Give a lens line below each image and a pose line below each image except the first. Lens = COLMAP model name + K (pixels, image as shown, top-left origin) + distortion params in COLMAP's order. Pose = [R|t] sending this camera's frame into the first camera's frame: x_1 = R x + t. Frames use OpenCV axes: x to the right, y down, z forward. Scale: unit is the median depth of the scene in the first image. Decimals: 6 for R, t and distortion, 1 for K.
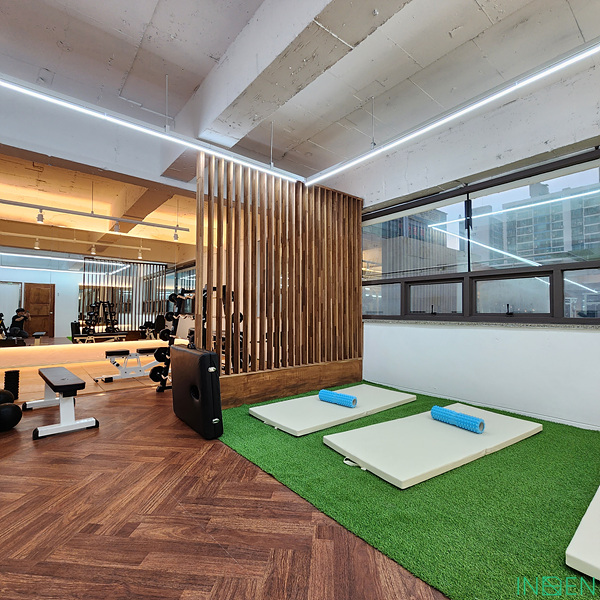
lens RADIAL K [[329.5, 0, 300.8], [0, 329.5, 297.9], [0, 0, 1]] dist [0.002404, -0.001019]
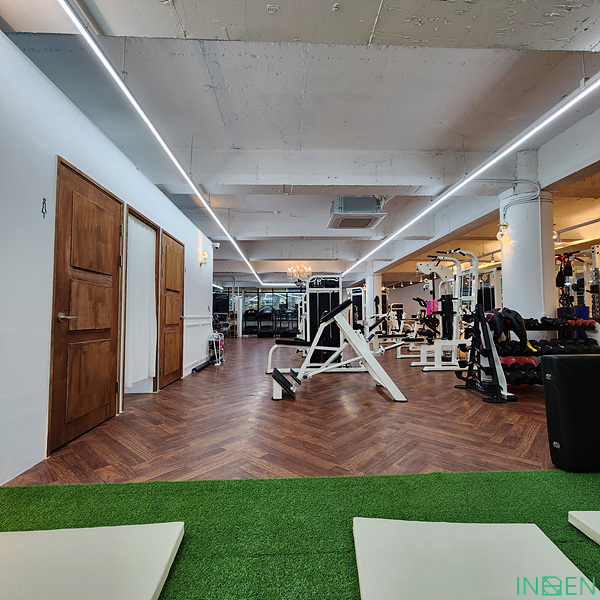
lens RADIAL K [[329.5, 0, 300.8], [0, 329.5, 297.9], [0, 0, 1]] dist [0.002404, -0.001019]
pose [[-0.599818, -0.042949, -0.798983, 0.450409], [0.041027, 0.995594, -0.084318, 0.041547], [0.799084, -0.083355, -0.595414, 0.613878]]
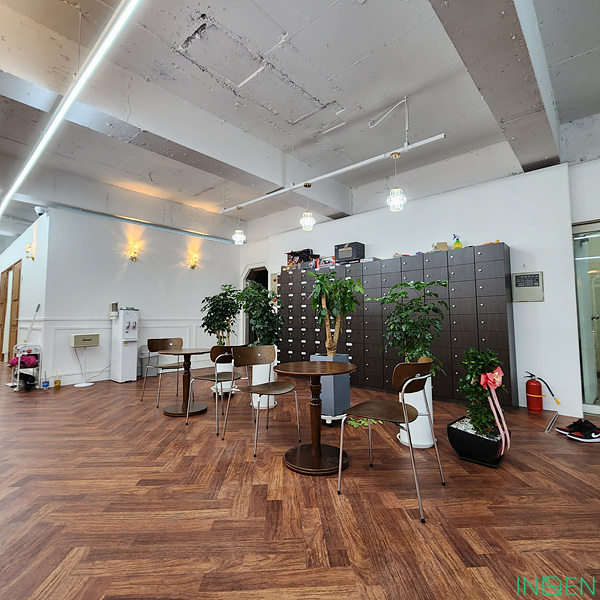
lens RADIAL K [[332.8, 0, 301.5], [0, 332.8, 295.5], [0, 0, 1]] dist [0.003191, -0.000426]
pose [[-0.148602, 0.071781, 0.986288, -1.876202], [-0.041643, 0.996023, -0.078764, -0.050204], [-0.988020, -0.052776, -0.145022, -1.458412]]
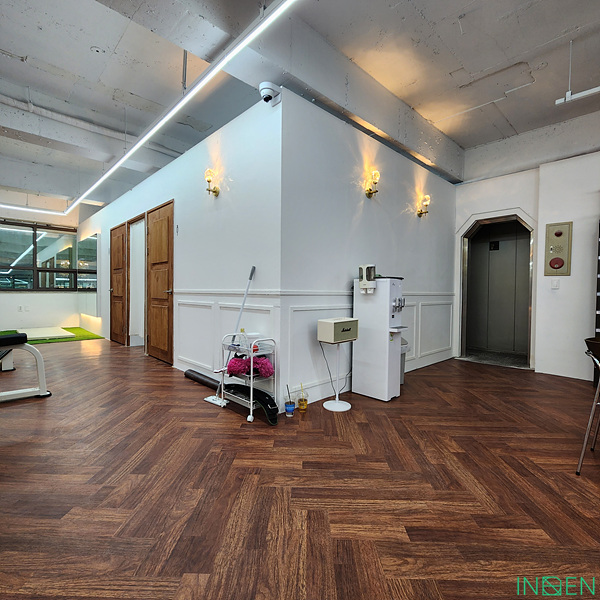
lens RADIAL K [[329.5, 0, 300.8], [0, 329.5, 297.9], [0, 0, 1]] dist [0.002404, -0.001019]
pose [[-0.074114, -0.018962, 0.997069, -1.263459], [-0.056059, 0.998317, 0.014819, -0.025103], [-0.995673, -0.054797, -0.075052, -0.769111]]
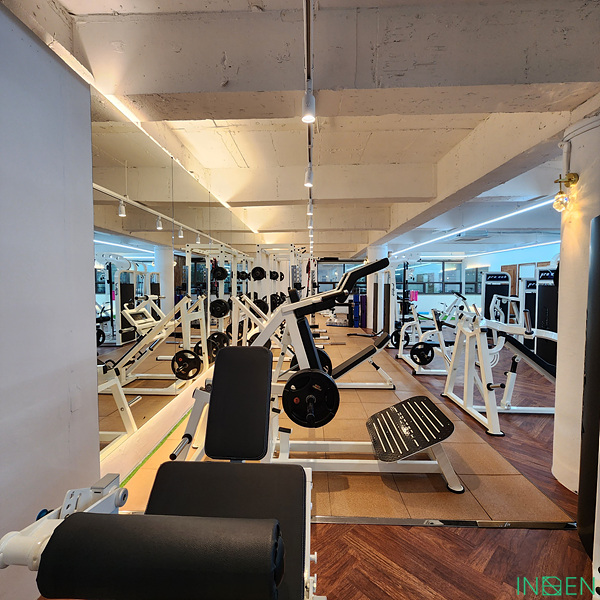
lens RADIAL K [[329.5, 0, 300.8], [0, 329.5, 297.9], [0, 0, 1]] dist [0.002404, -0.001019]
pose [[0.660388, -0.033500, 0.750177, -3.088950], [-0.033367, 0.996709, 0.073883, -0.132229], [-0.750183, -0.073823, 0.657096, -0.627673]]
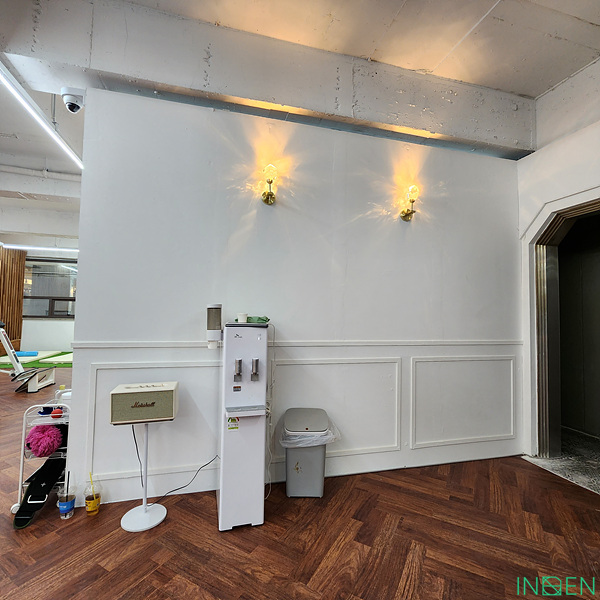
lens RADIAL K [[329.5, 0, 300.8], [0, 329.5, 297.9], [0, 0, 1]] dist [0.002404, -0.001019]
pose [[0.411515, 0.048398, 0.910117, -0.945387], [-0.060049, 0.997859, -0.025913, -0.098202], [-0.909423, -0.043988, 0.413540, -1.264050]]
